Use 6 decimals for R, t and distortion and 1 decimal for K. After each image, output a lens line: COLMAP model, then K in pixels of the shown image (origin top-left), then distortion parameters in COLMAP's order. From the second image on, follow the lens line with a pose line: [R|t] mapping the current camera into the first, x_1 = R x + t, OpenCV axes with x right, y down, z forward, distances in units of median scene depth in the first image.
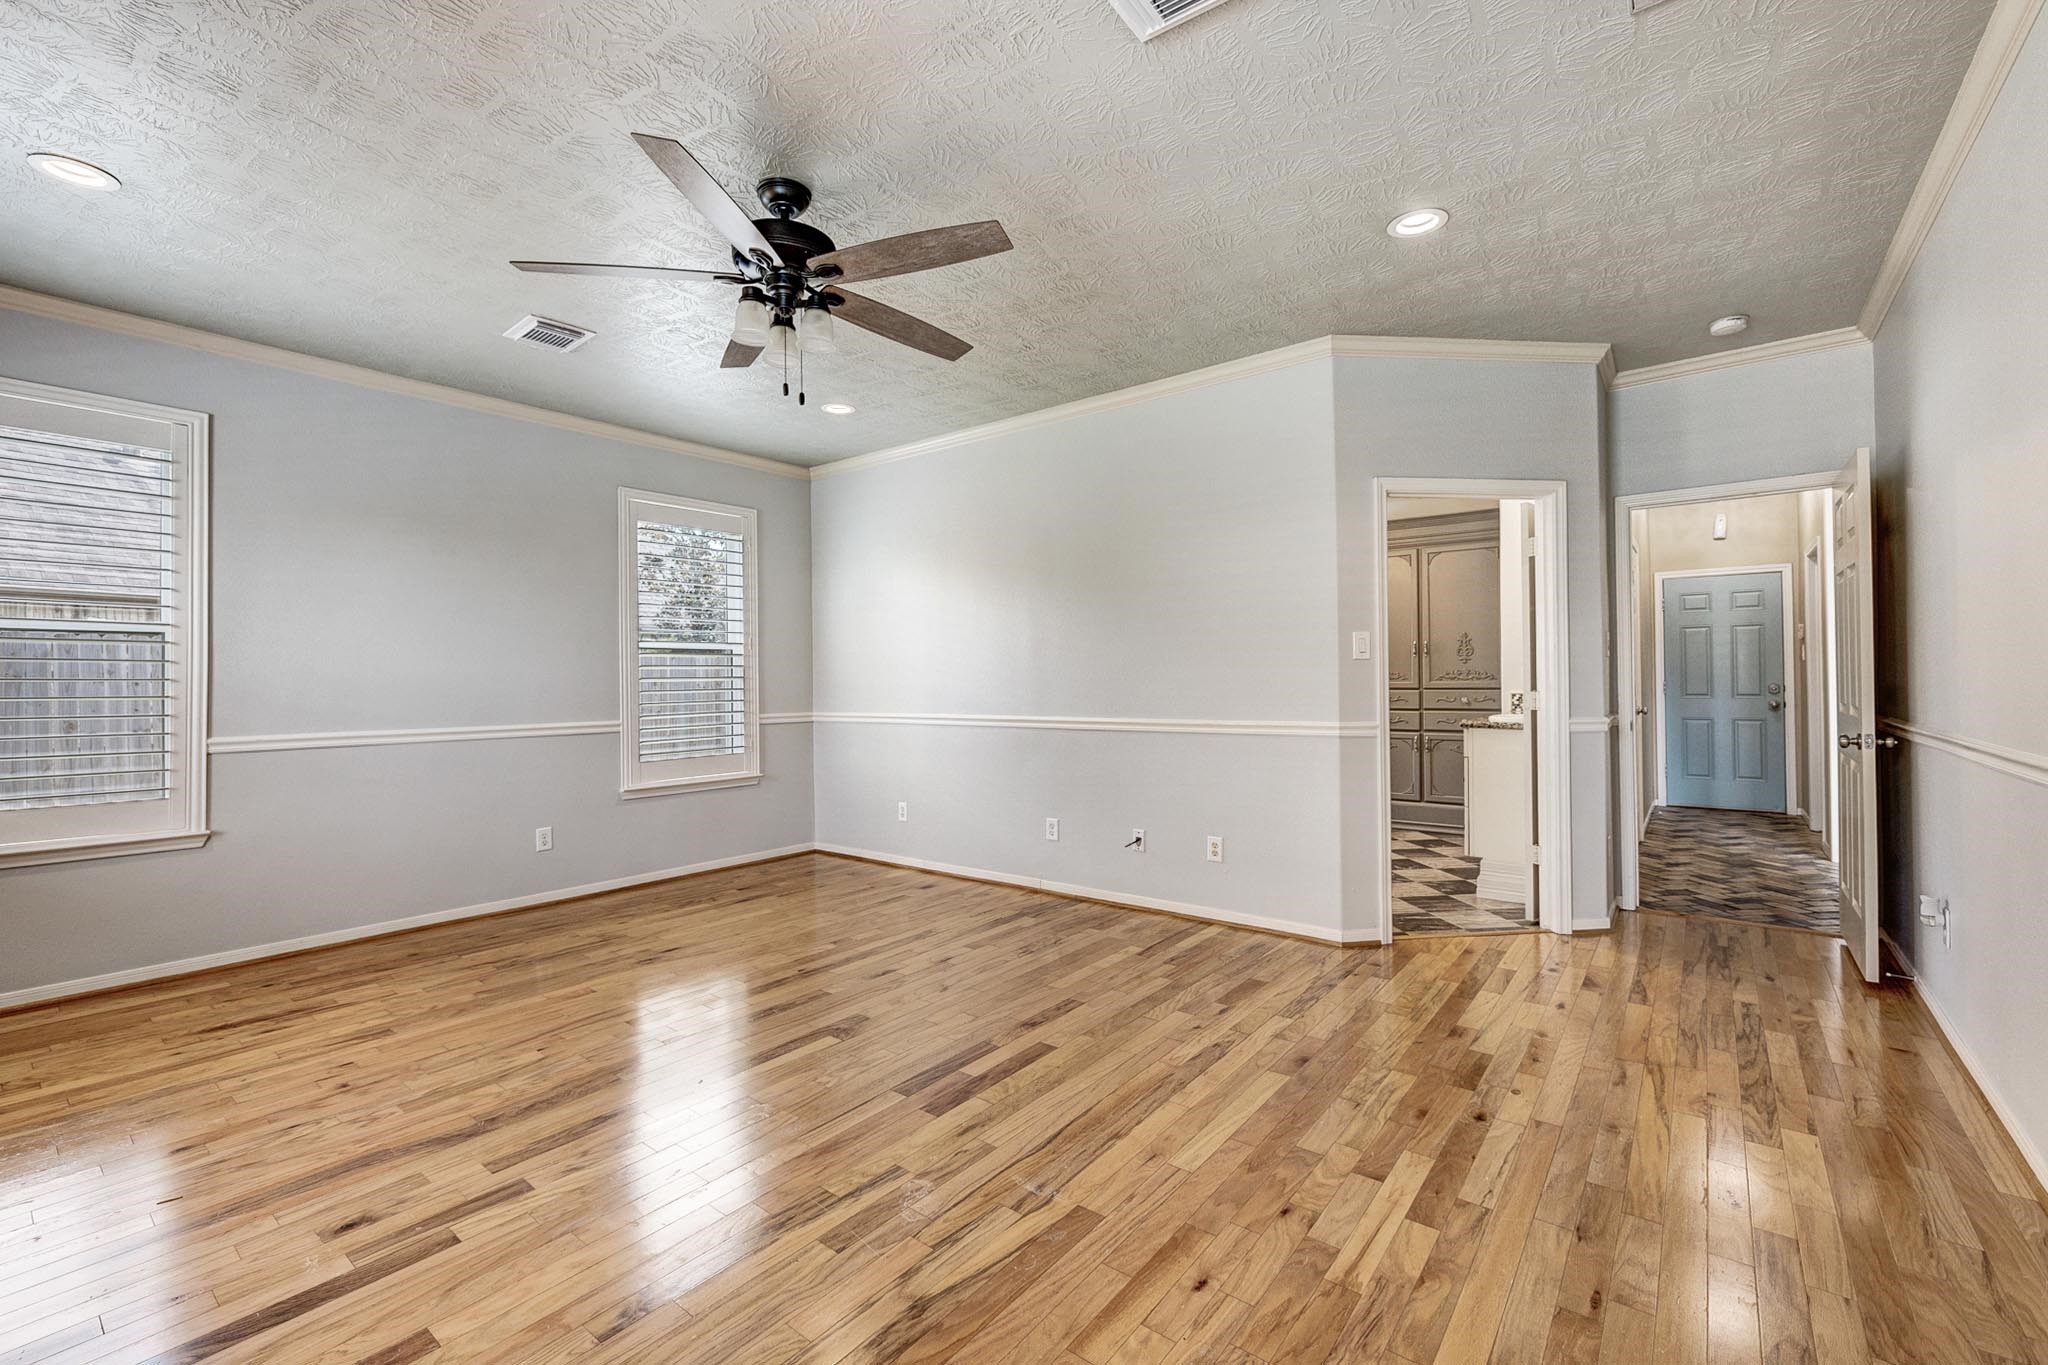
lens RADIAL K [[861.4, 0, 1023.4], [0, 861.4, 687.0], [0, 0, 1]] dist [0.000363, -0.000096]
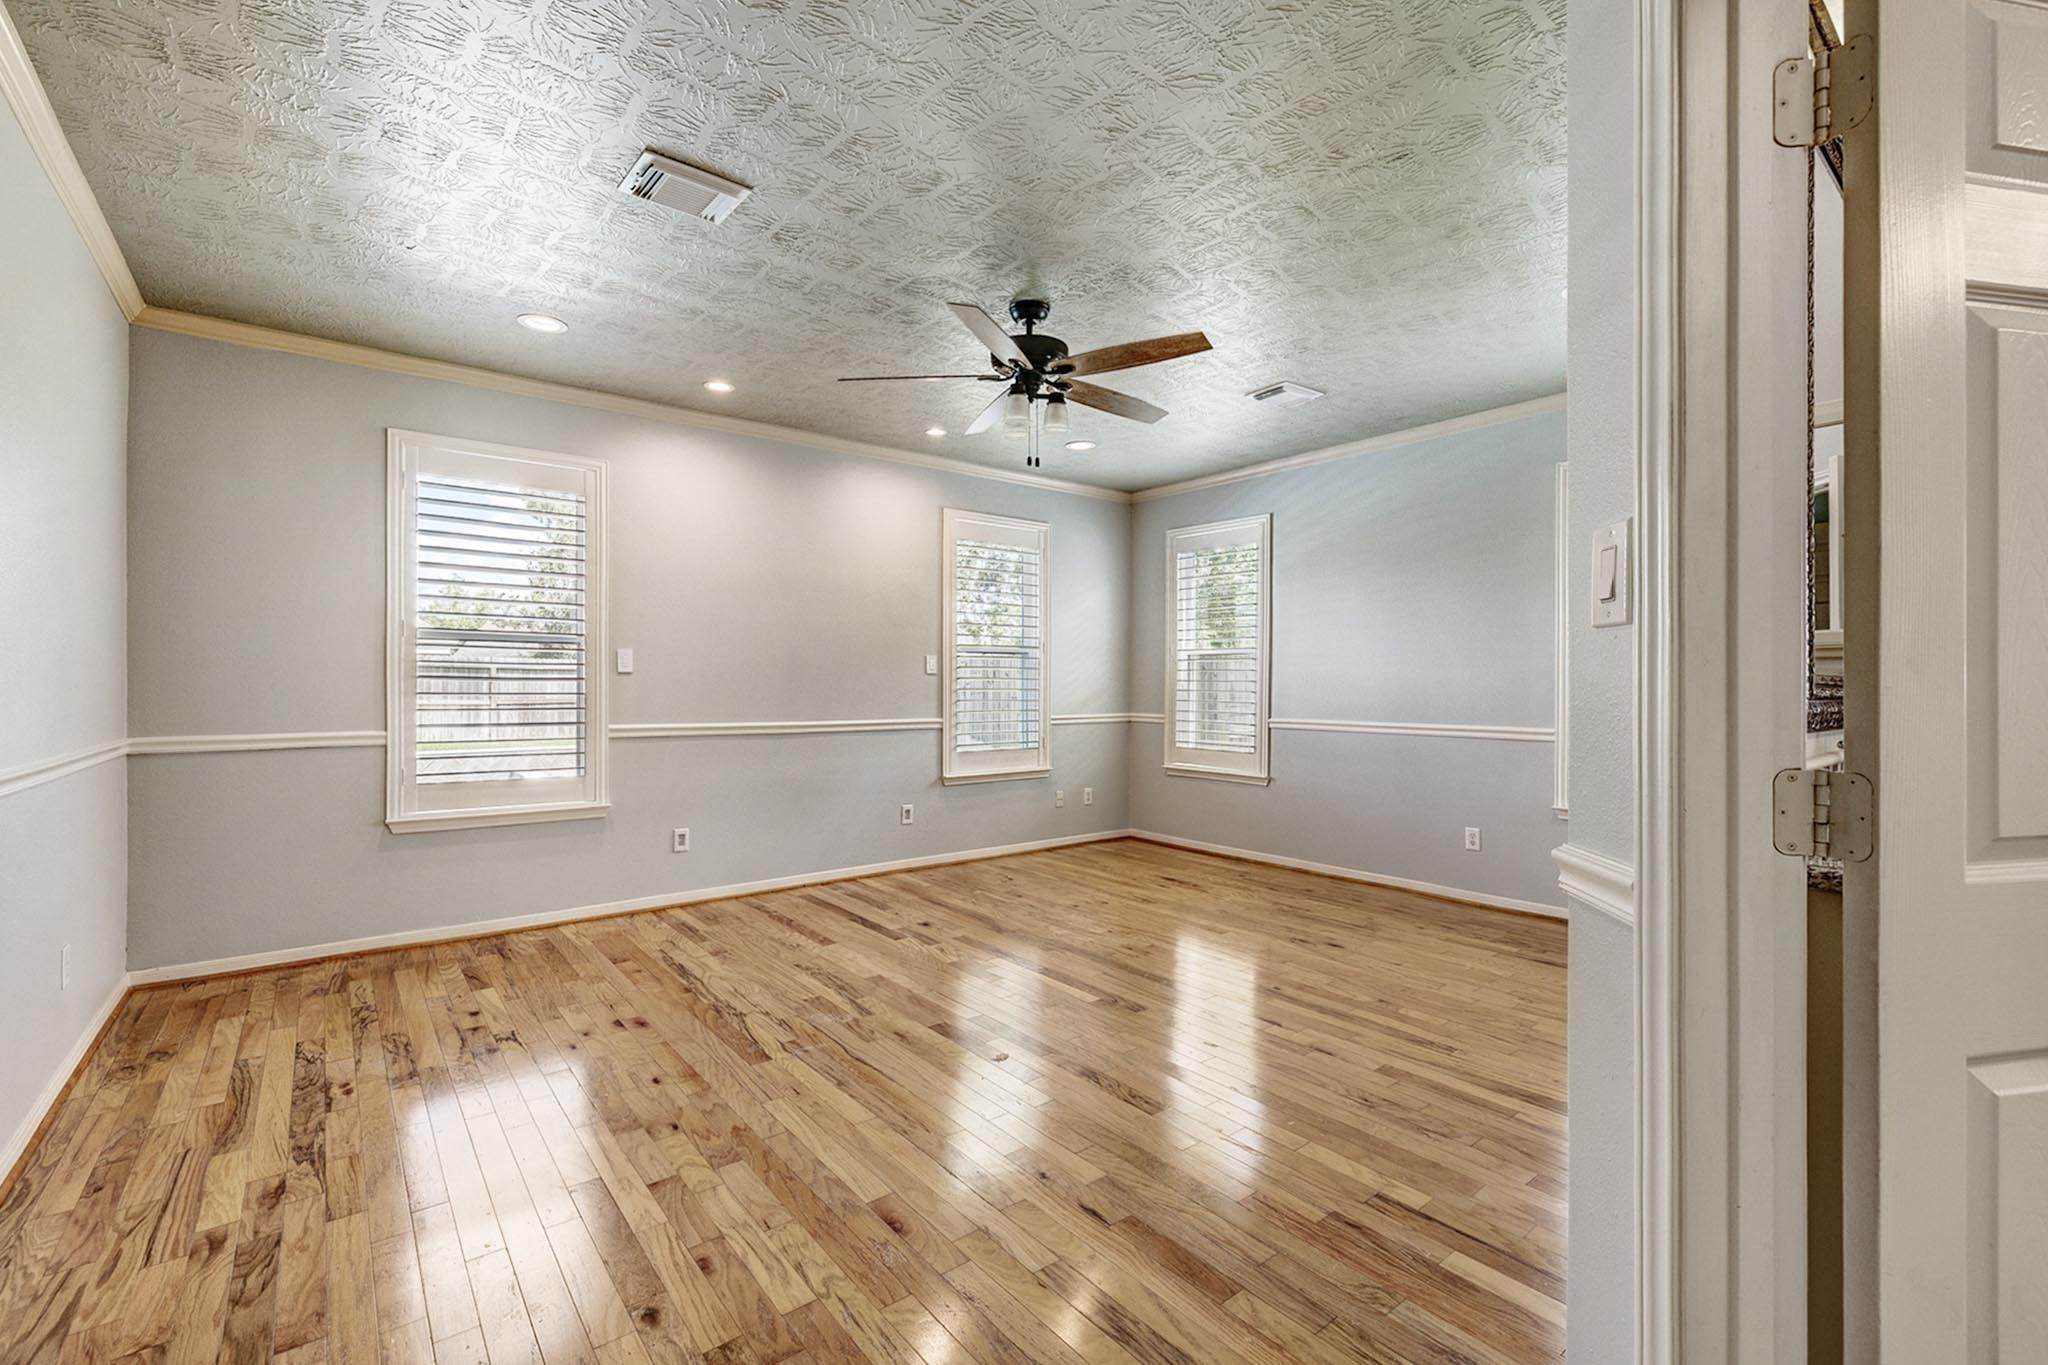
lens RADIAL K [[882.0, 0, 1027.5], [0, 882.0, 686.8], [0, 0, 1]] dist [-0.002026, -0.000061]
pose [[-0.224504, 0.009486, -0.974427, 1.050976], [-0.006479, 0.999916, 0.011227, -0.019608], [0.974452, 0.008834, -0.224424, 1.324941]]
